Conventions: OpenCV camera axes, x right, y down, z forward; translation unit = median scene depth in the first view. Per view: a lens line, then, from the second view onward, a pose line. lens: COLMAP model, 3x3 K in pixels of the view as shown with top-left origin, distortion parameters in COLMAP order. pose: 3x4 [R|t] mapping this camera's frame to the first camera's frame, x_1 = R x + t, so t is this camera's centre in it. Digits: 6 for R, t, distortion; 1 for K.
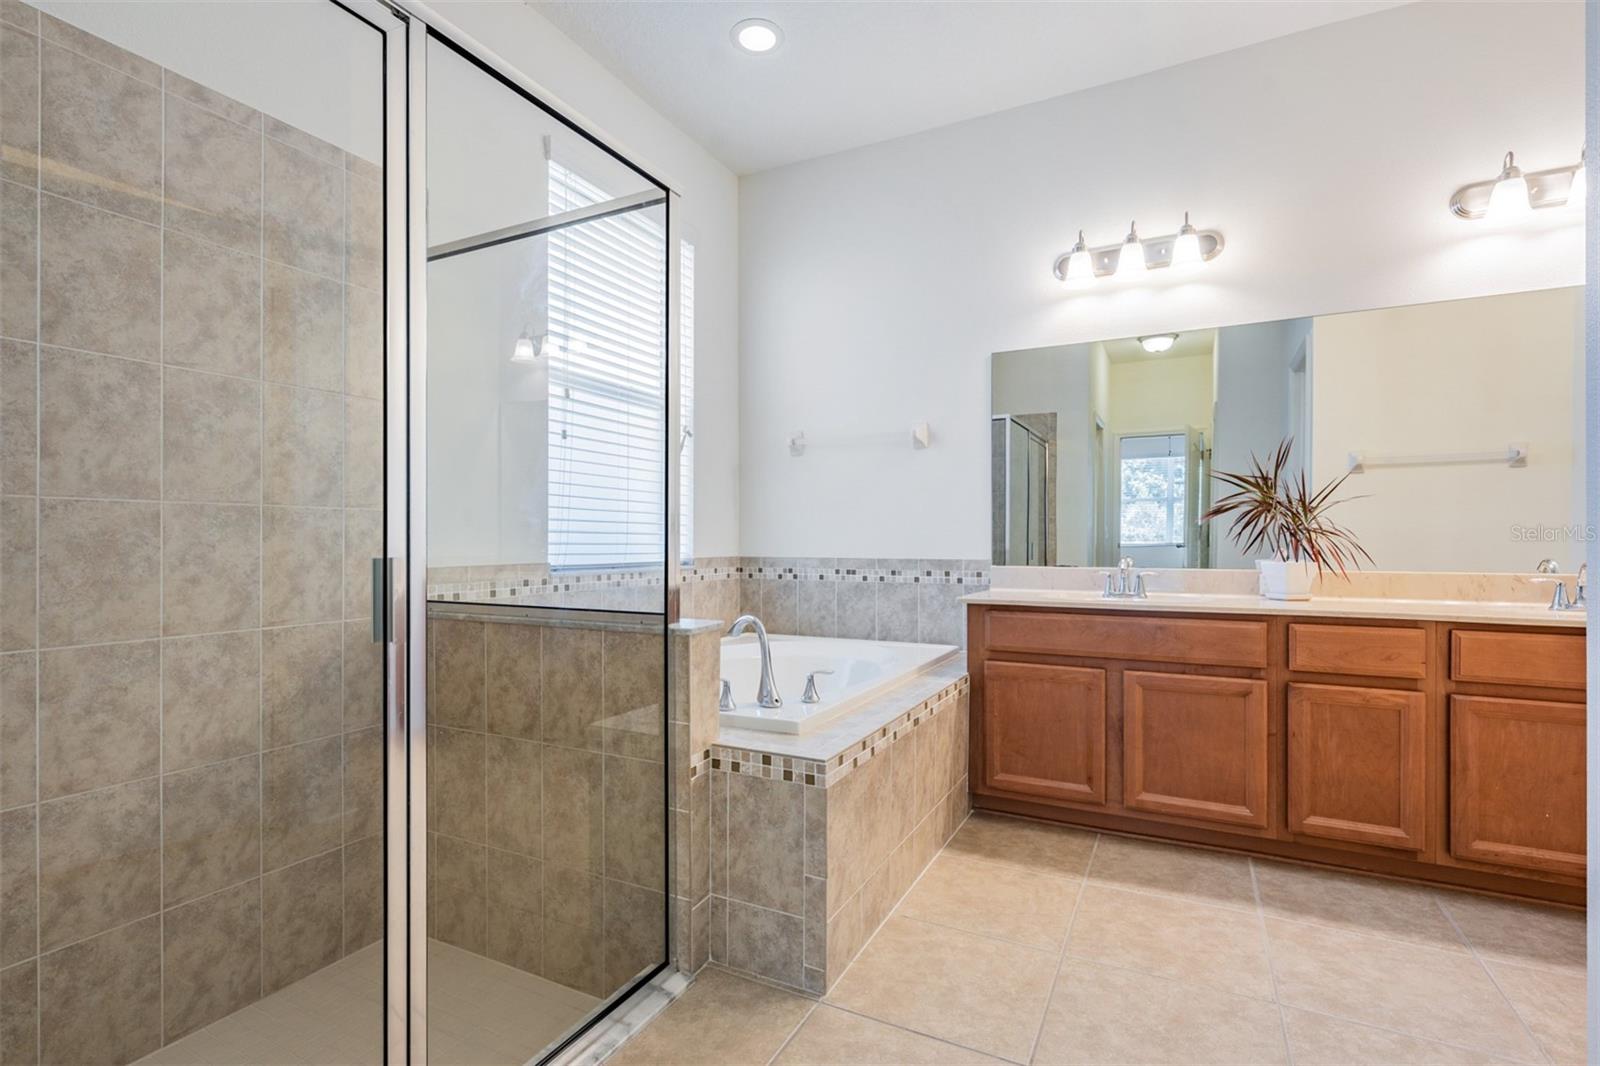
lens RADIAL K [[775.2, 0, 795.9], [0, 775.2, 543.7], [0, 0, 1]] dist [0.000357, -0.000860]
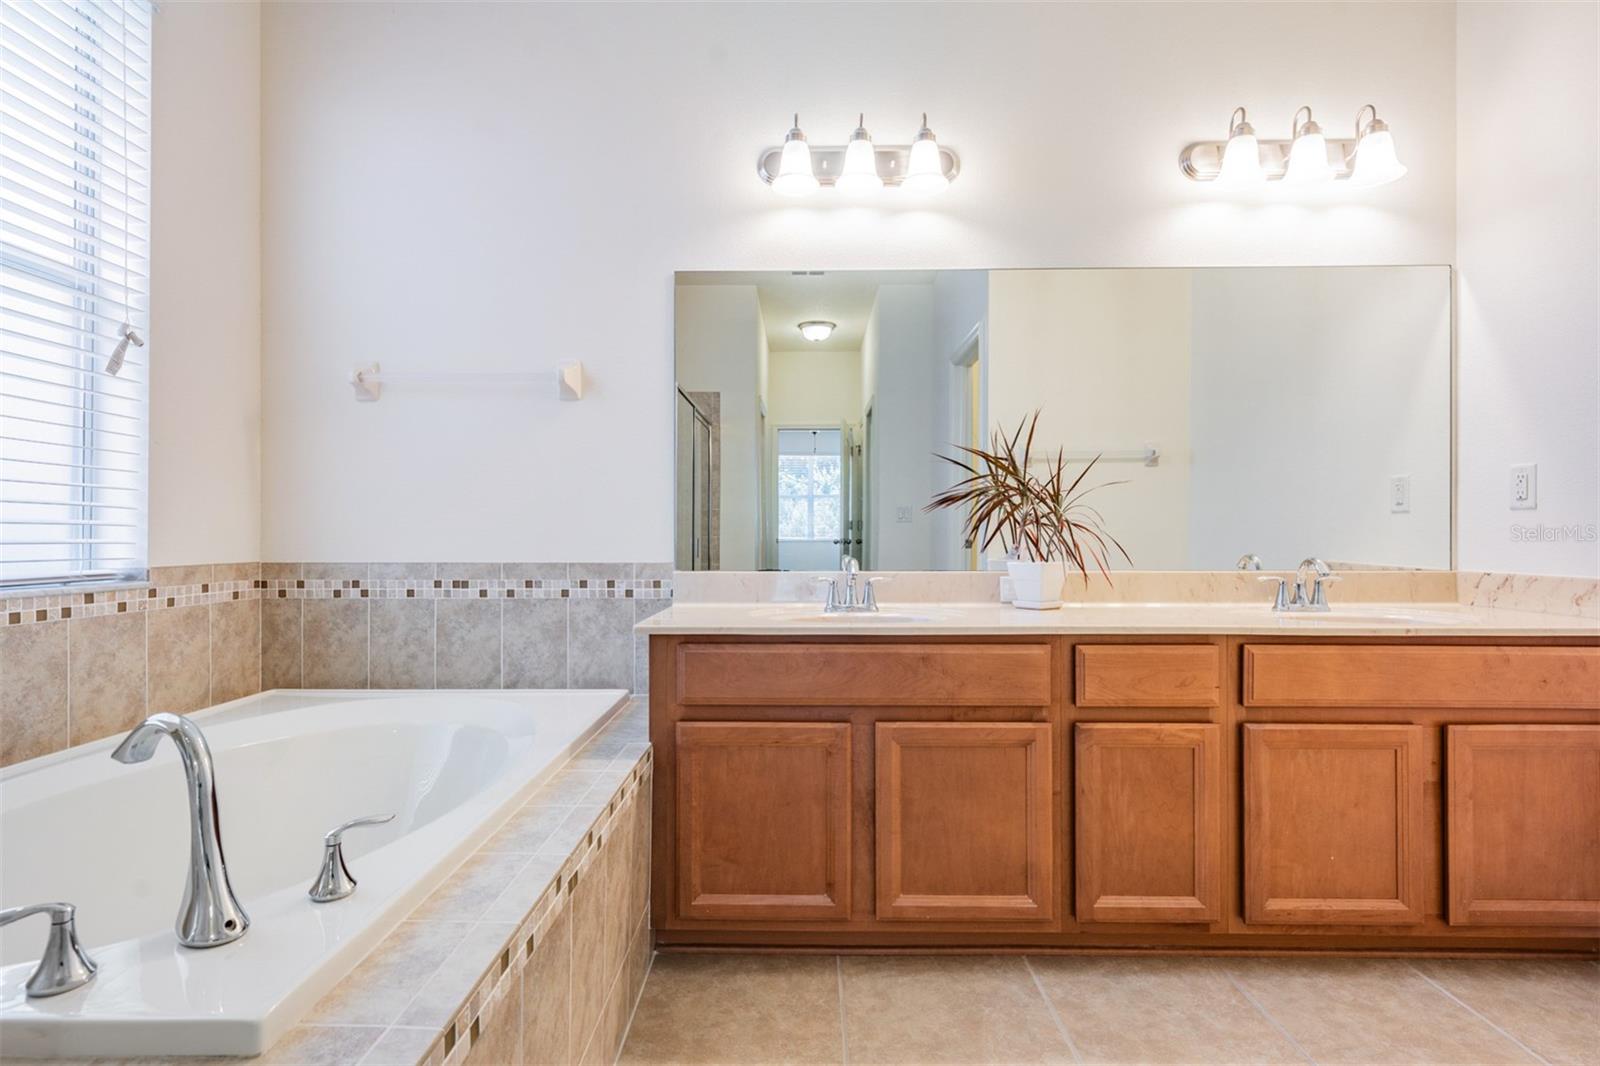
lens RADIAL K [[775.2, 0, 794.7], [0, 775.2, 529.8], [0, 0, 1]] dist [0.000357, -0.000860]
pose [[0.898425, 0.003416, 0.439113, 0.053317], [0.002039, 0.999927, -0.011950, -0.001035], [-0.439122, 0.011632, 0.898352, 0.416403]]
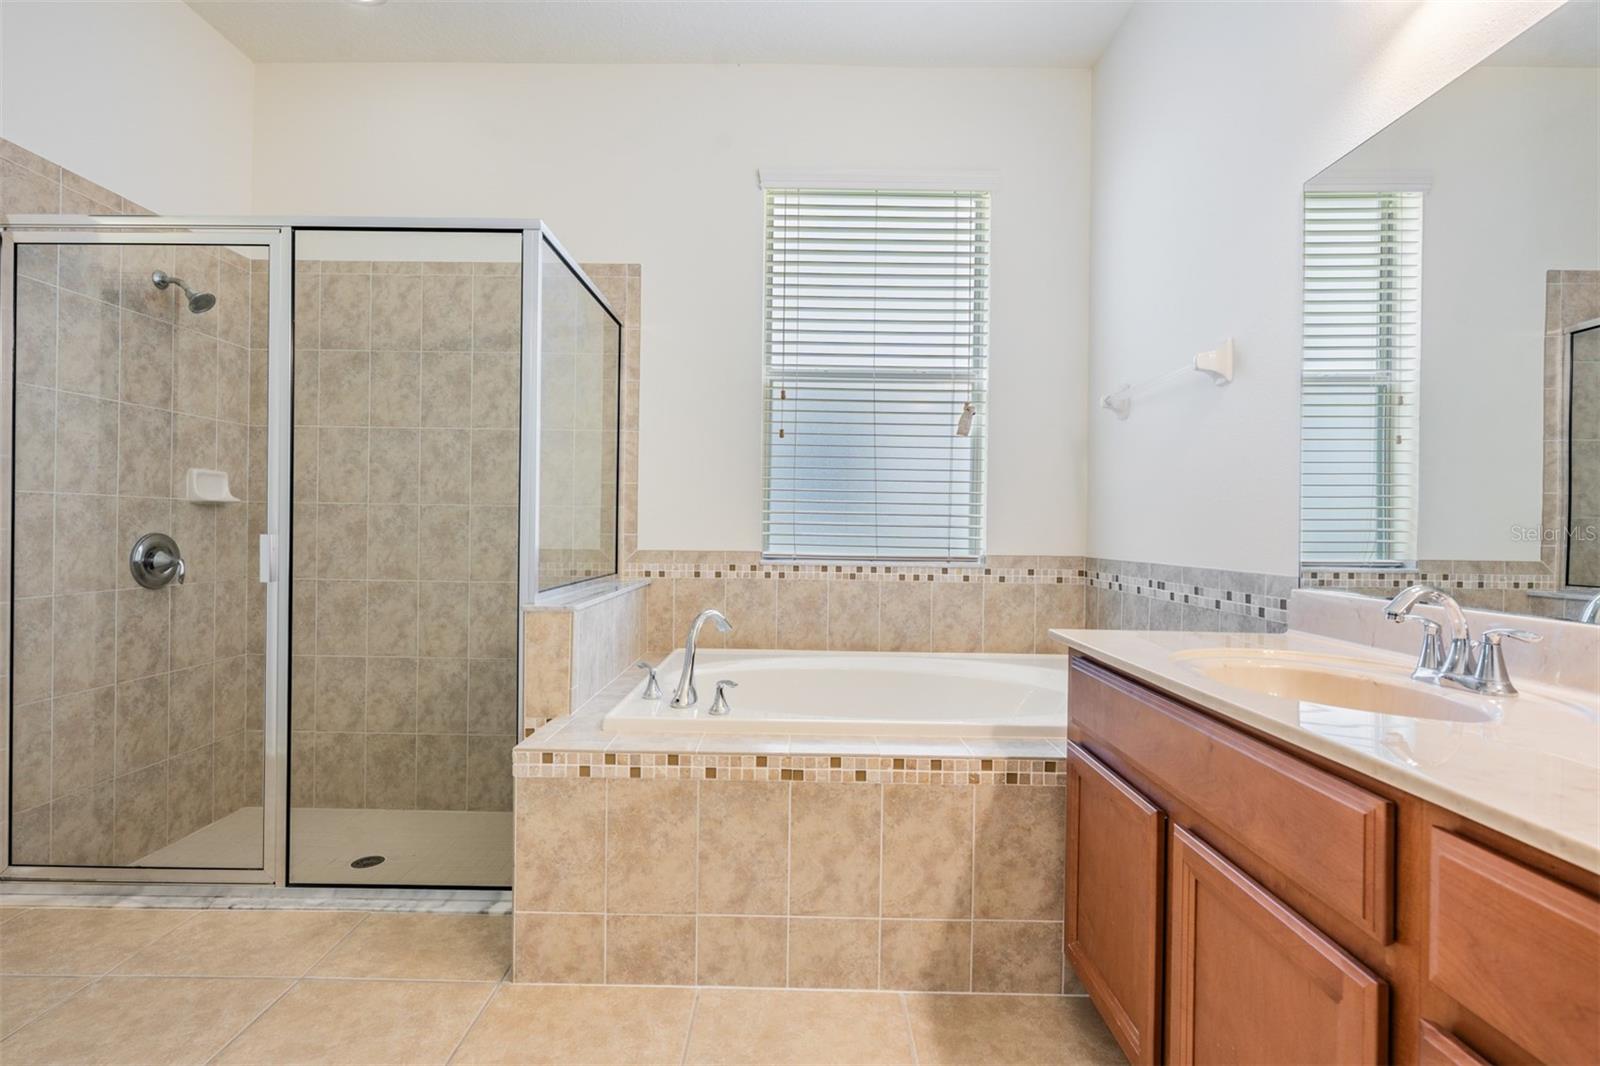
lens RADIAL K [[775.2, 0, 794.3], [0, 775.2, 530.6], [0, 0, 1]] dist [0.000357, -0.000860]
pose [[0.433235, 0.009132, -0.901235, 0.752425], [-0.018183, 0.999834, 0.001390, -0.007880], [0.901098, 0.015785, 0.433329, 0.604970]]
